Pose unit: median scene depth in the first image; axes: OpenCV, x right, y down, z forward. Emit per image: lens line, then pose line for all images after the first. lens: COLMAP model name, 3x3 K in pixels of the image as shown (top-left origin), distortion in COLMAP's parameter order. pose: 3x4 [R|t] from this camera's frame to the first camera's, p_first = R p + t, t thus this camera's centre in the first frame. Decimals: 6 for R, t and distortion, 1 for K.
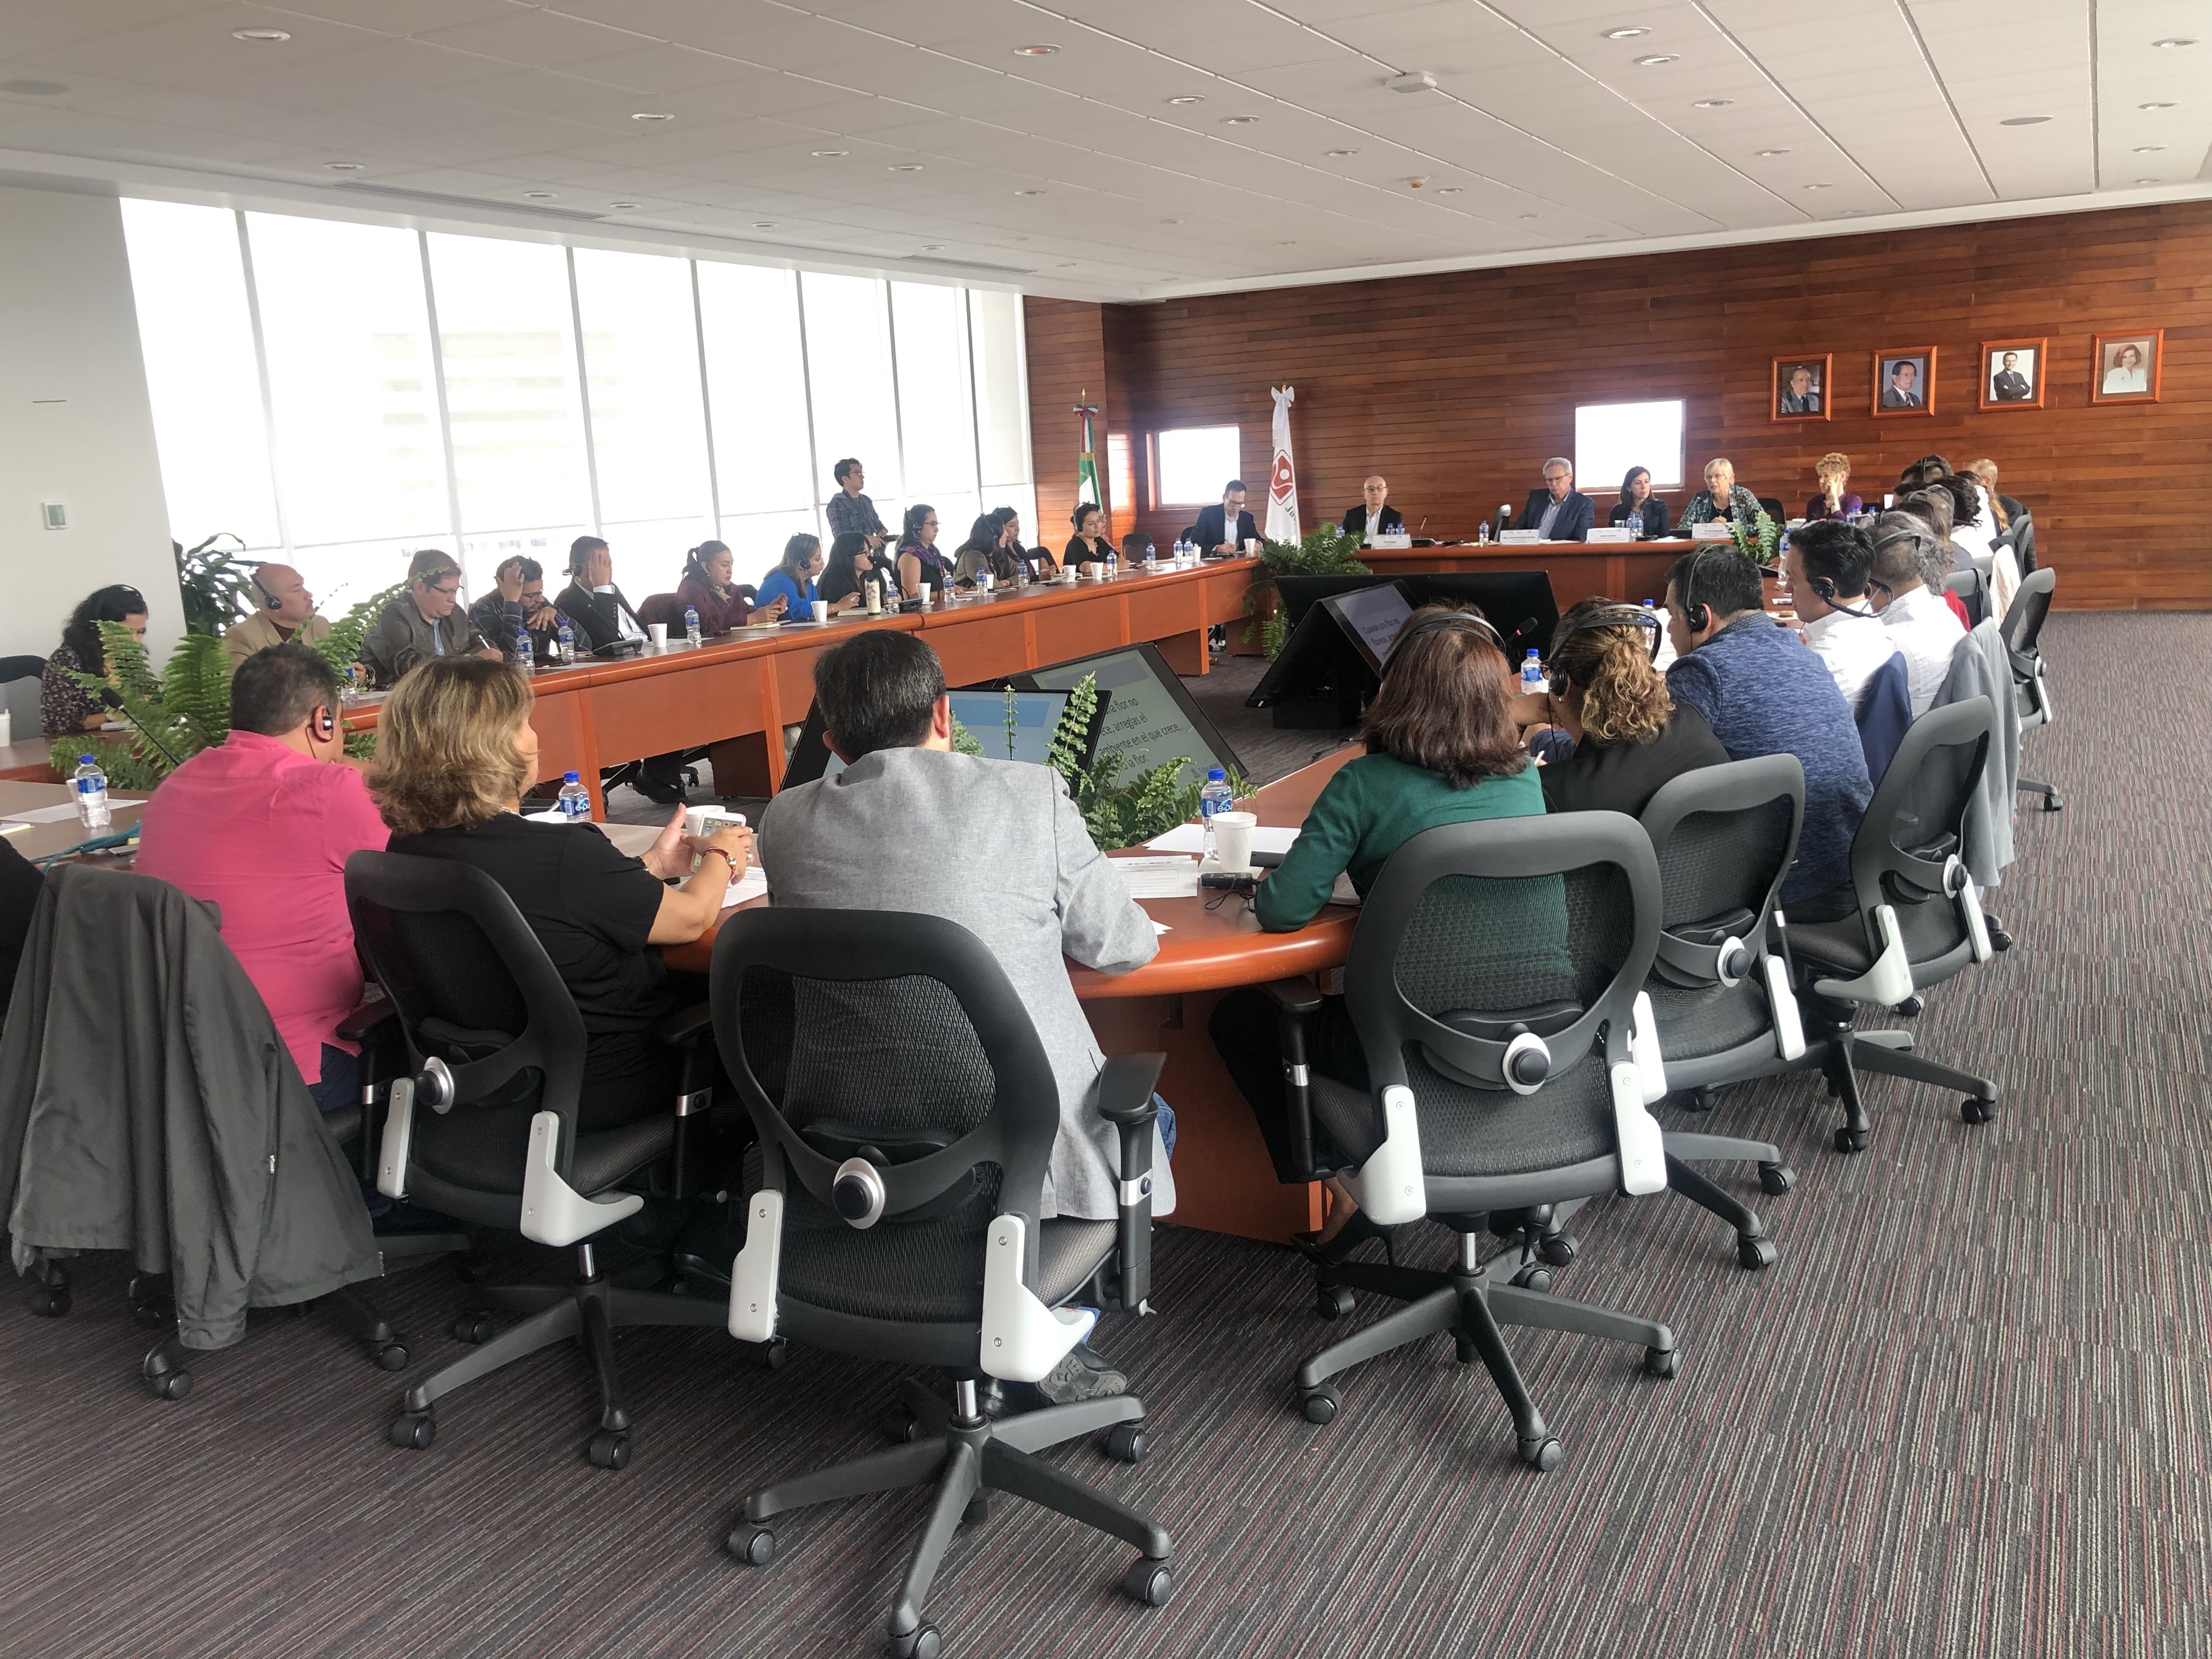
lens RADIAL K [[1807.8, 0, 1125.4], [0, 1807.8, 836.3], [0, 0, 1]] dist [0.022335, -0.029928]
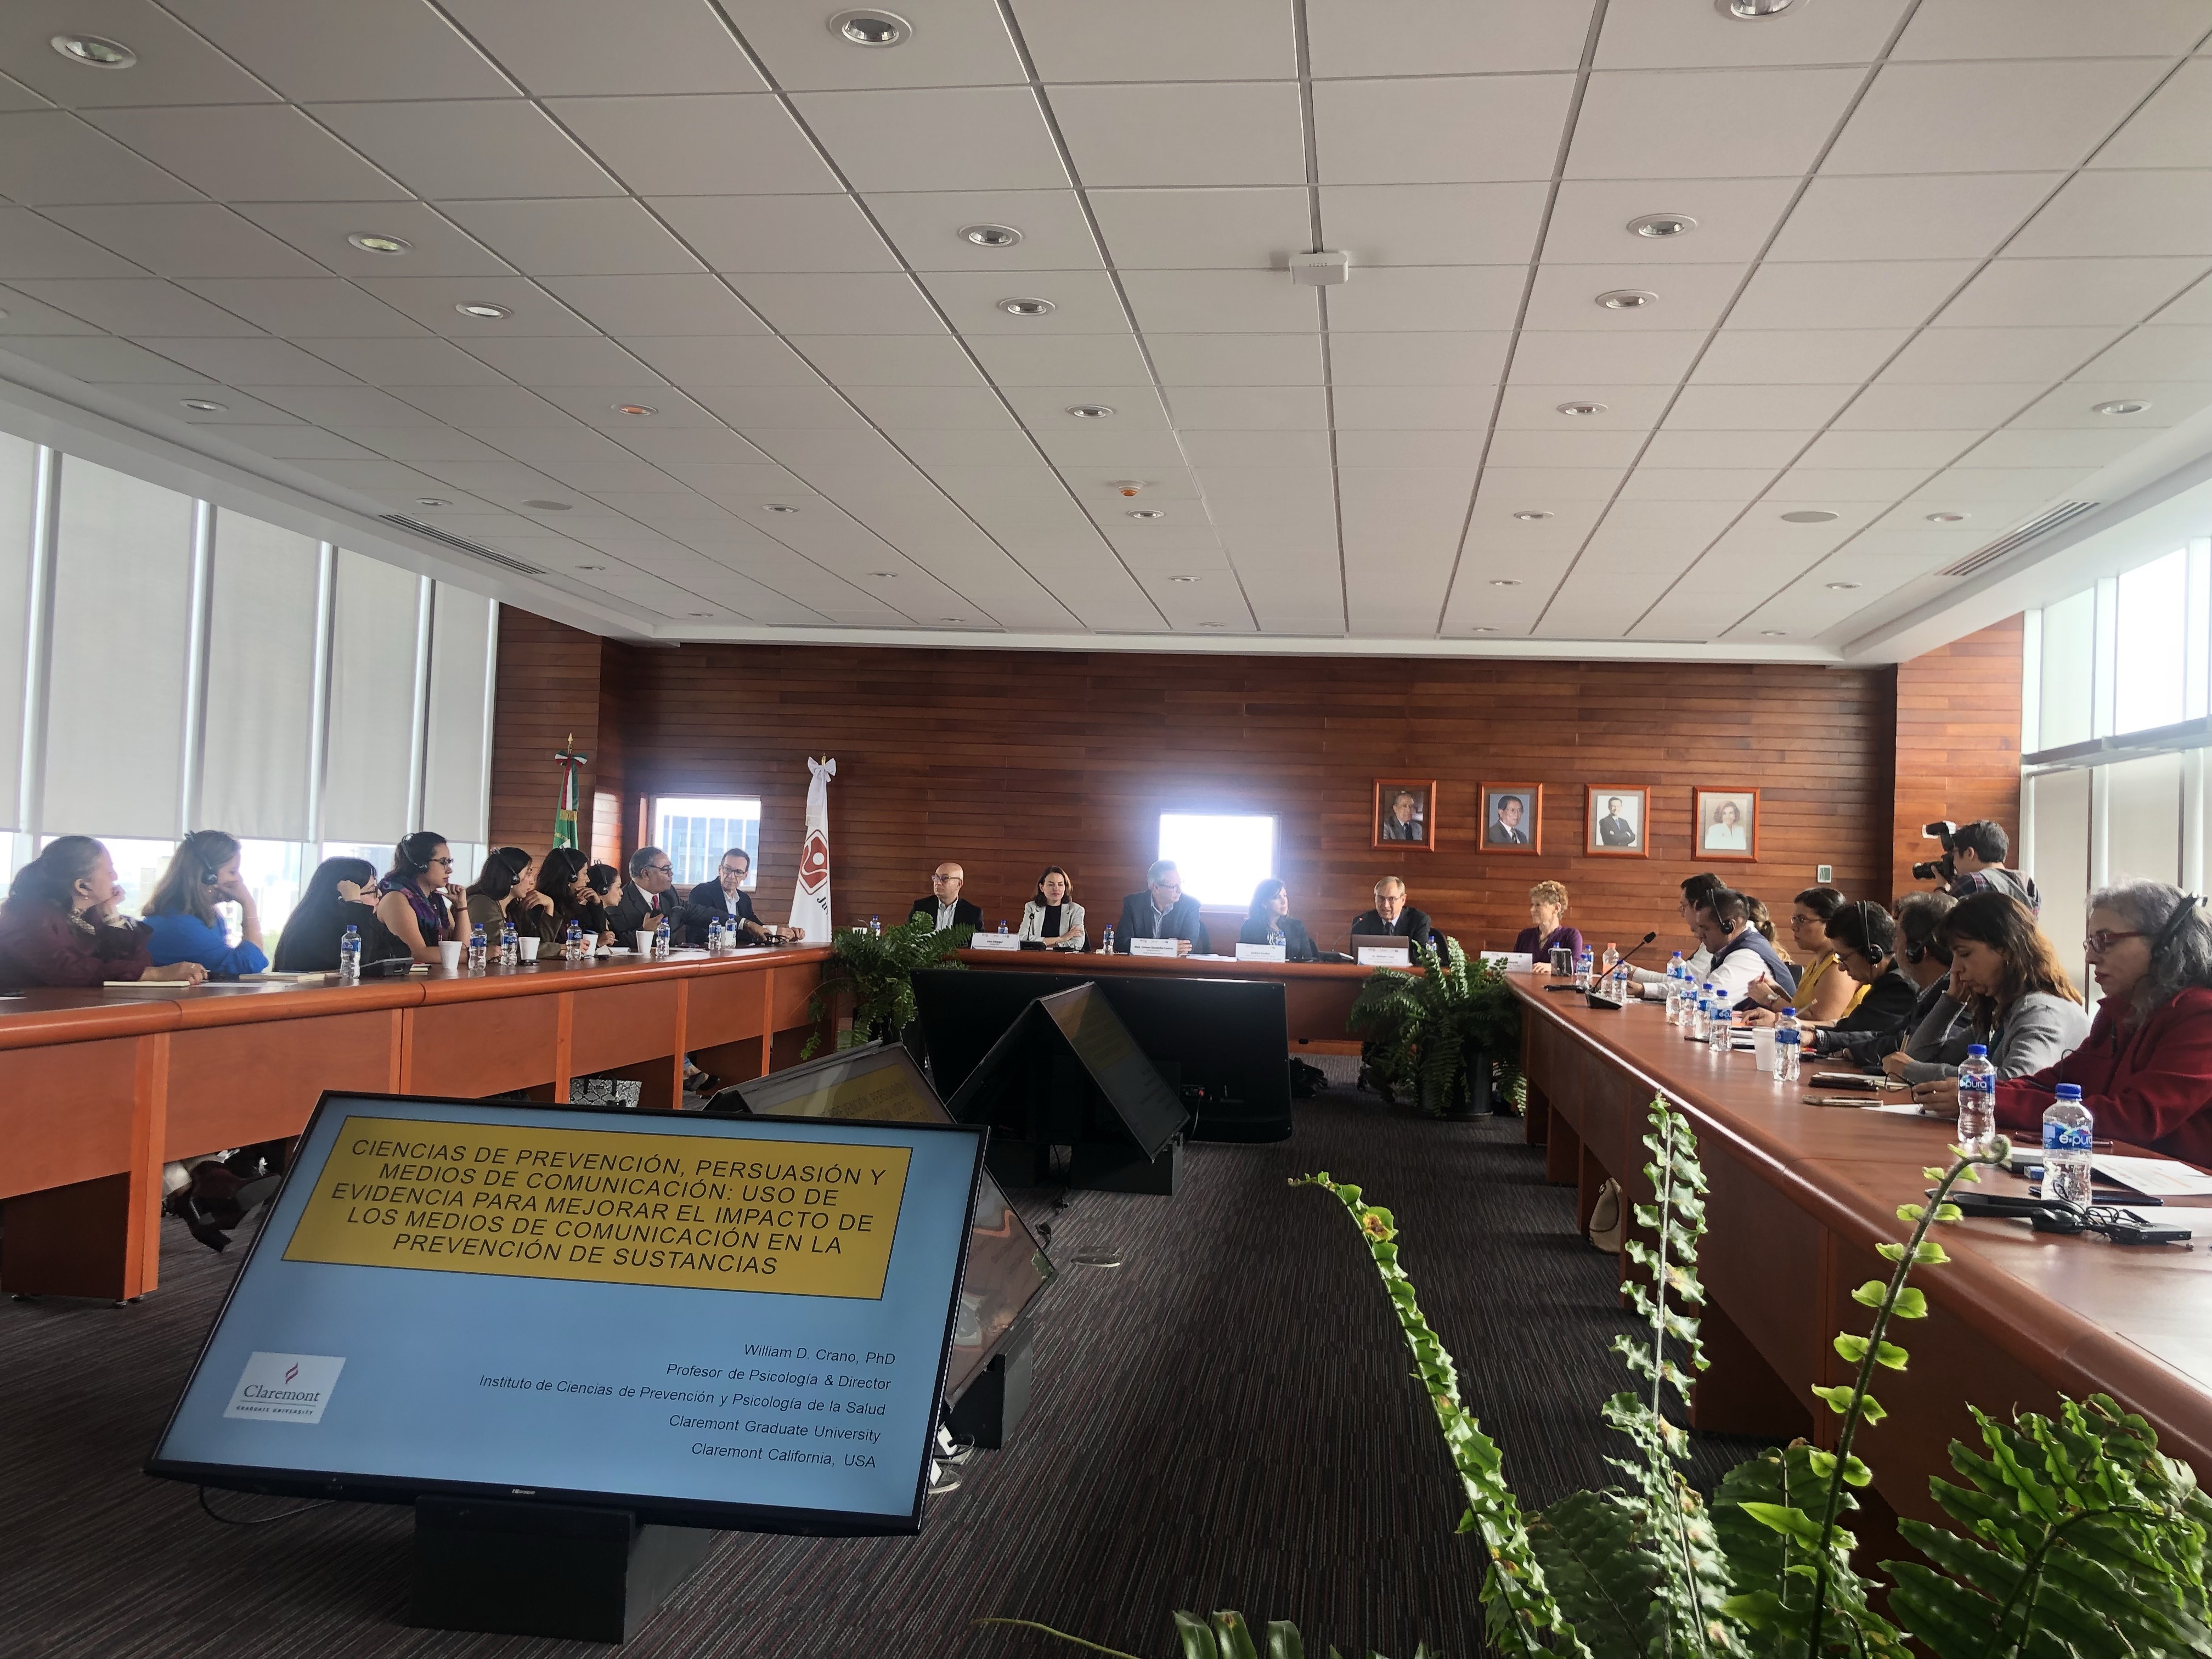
lens RADIAL K [[1807.8, 0, 1111.3], [0, 1807.8, 834.1], [0, 0, 1]] dist [0.022335, -0.029928]
pose [[0.937503, 0.093669, 0.335132, -0.071615], [-0.013111, 0.971914, -0.234972, -0.019403], [-0.347729, 0.215893, 0.912400, 0.211065]]
